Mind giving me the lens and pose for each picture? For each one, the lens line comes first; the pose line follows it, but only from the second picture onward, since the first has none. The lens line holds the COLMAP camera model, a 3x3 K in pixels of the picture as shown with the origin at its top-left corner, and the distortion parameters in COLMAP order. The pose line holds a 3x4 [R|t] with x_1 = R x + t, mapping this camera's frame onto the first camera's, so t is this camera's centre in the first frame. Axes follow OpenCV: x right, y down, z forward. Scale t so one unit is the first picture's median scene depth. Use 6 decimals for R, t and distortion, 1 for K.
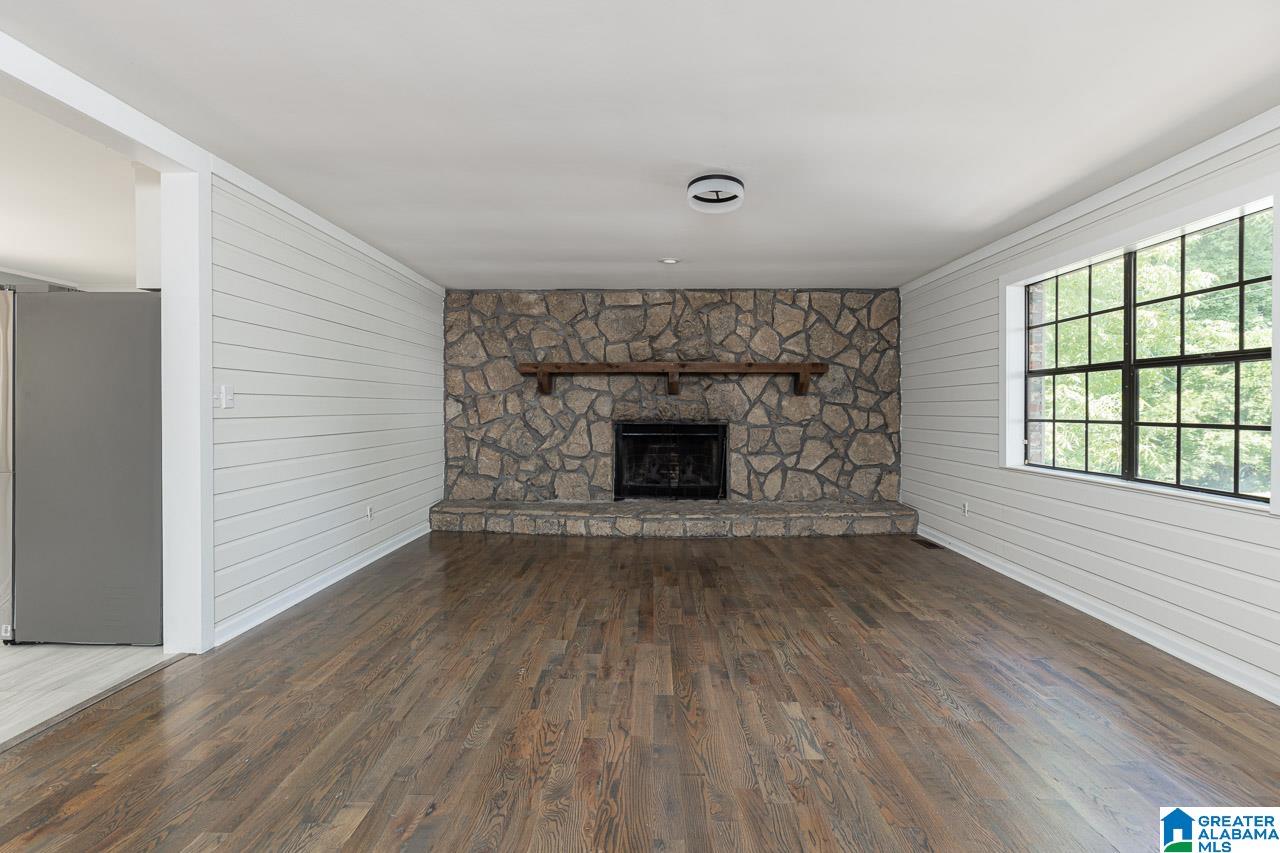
lens RADIAL K [[573.7, 0, 657.9], [0, 573.7, 408.0], [0, 0, 1]] dist [0.009969, -0.000897]
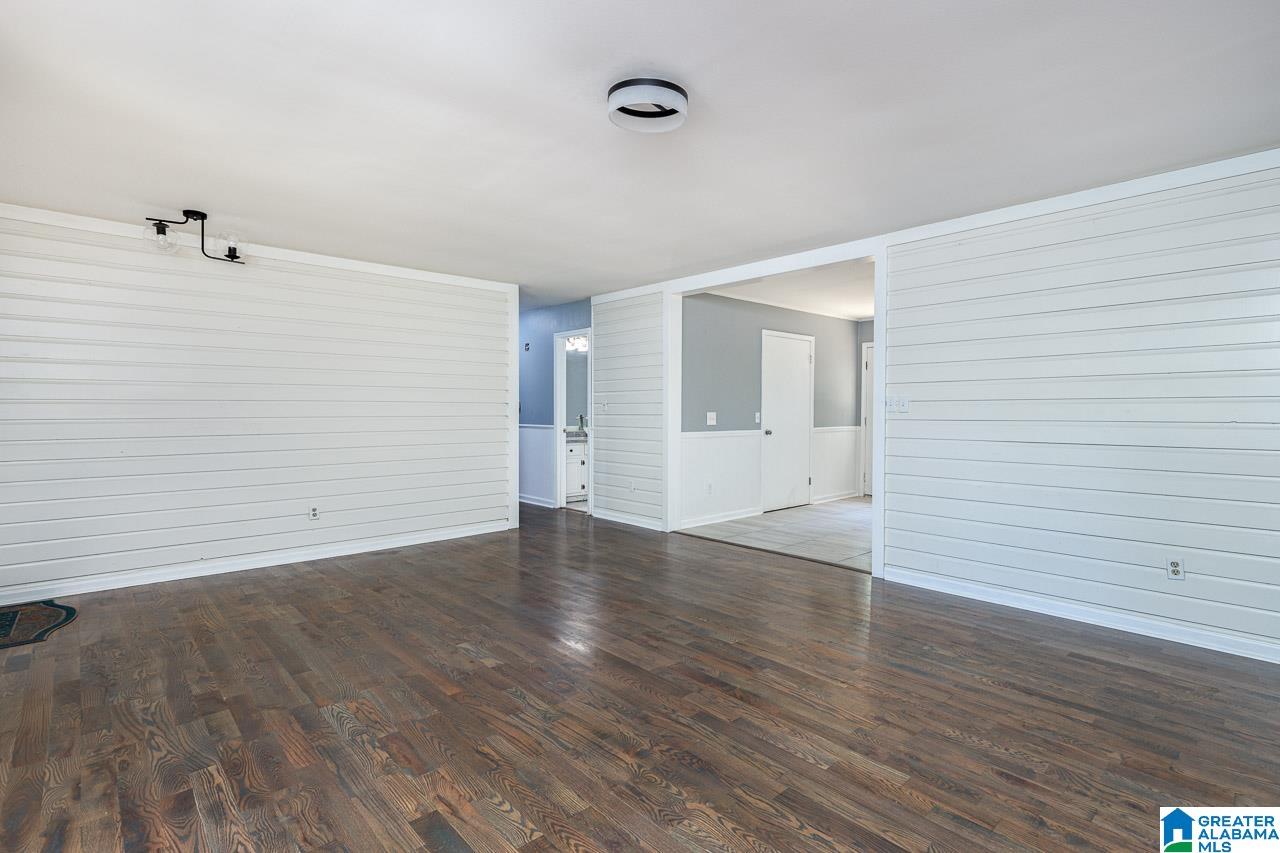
lens RADIAL K [[627.9, 0, 661.7], [0, 627.9, 413.3], [0, 0, 1]] dist [0.007614, -0.000010]
pose [[-0.739362, -0.004376, -0.673294, 0.326845], [-0.004651, 0.999988, -0.001391, 0.004007], [0.673292, 0.002103, -0.739374, 0.843667]]
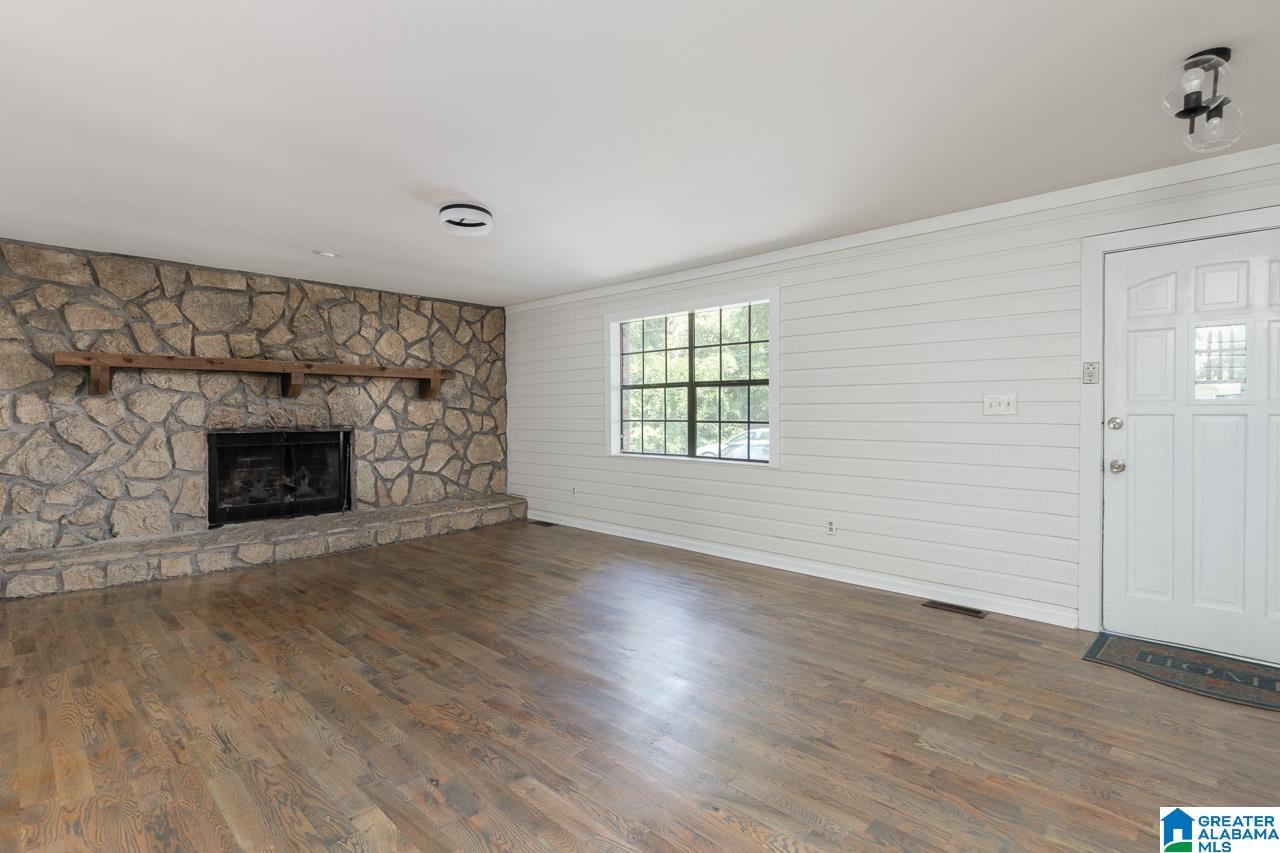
lens RADIAL K [[599.8, 0, 633.5], [0, 599.8, 413.1], [0, 0, 1]] dist [0.010667, -0.000684]
pose [[0.697842, -0.006879, 0.716219, -0.268604], [0.004711, 0.999976, 0.005015, -0.002661], [-0.716237, -0.000125, 0.697857, -0.019908]]
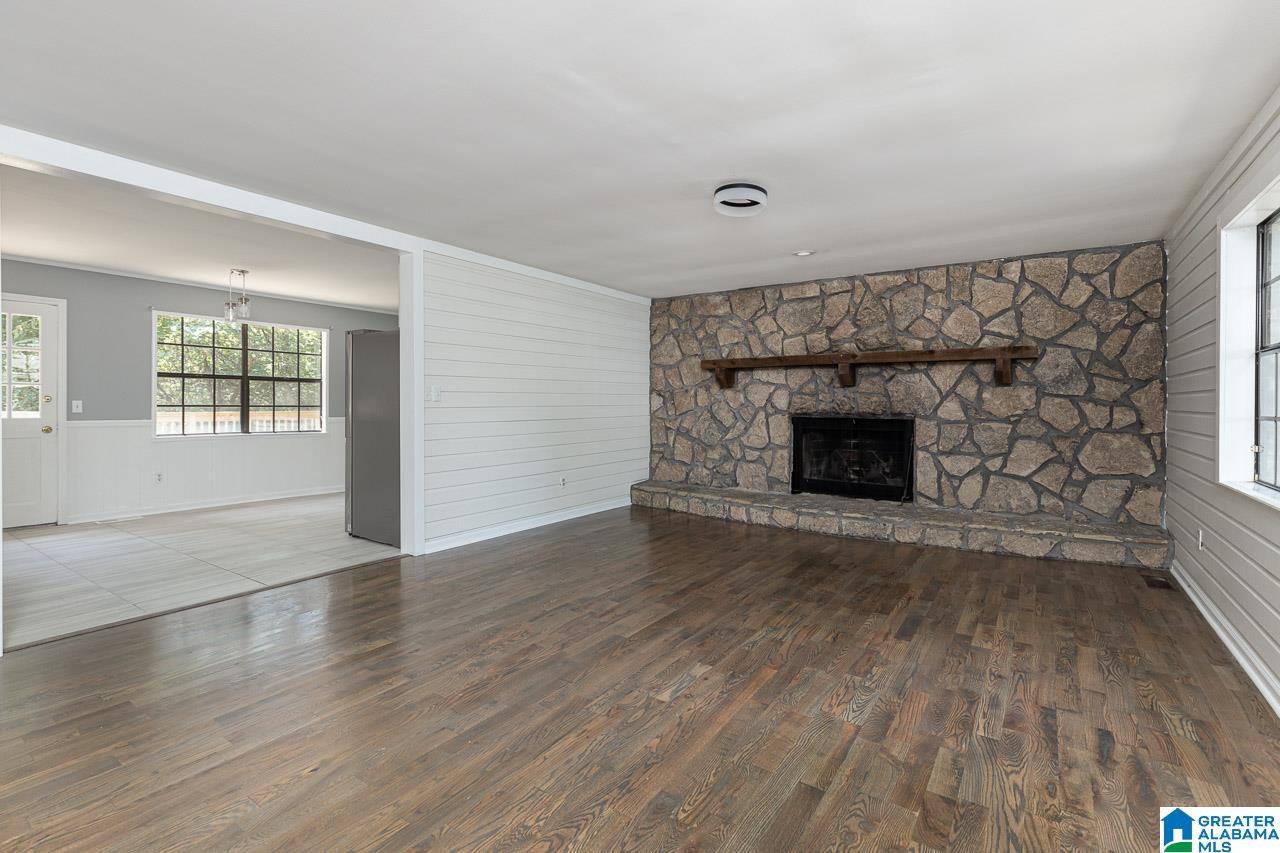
lens RADIAL K [[602.8, 0, 660.8], [0, 602.8, 401.3], [0, 0, 1]] dist [0.009738, -0.000369]
pose [[0.838197, -0.000488, -0.545368, 0.311908], [0.000223, 1.000000, -0.000552, 0.000976], [0.545368, 0.000341, 0.838197, -0.010332]]
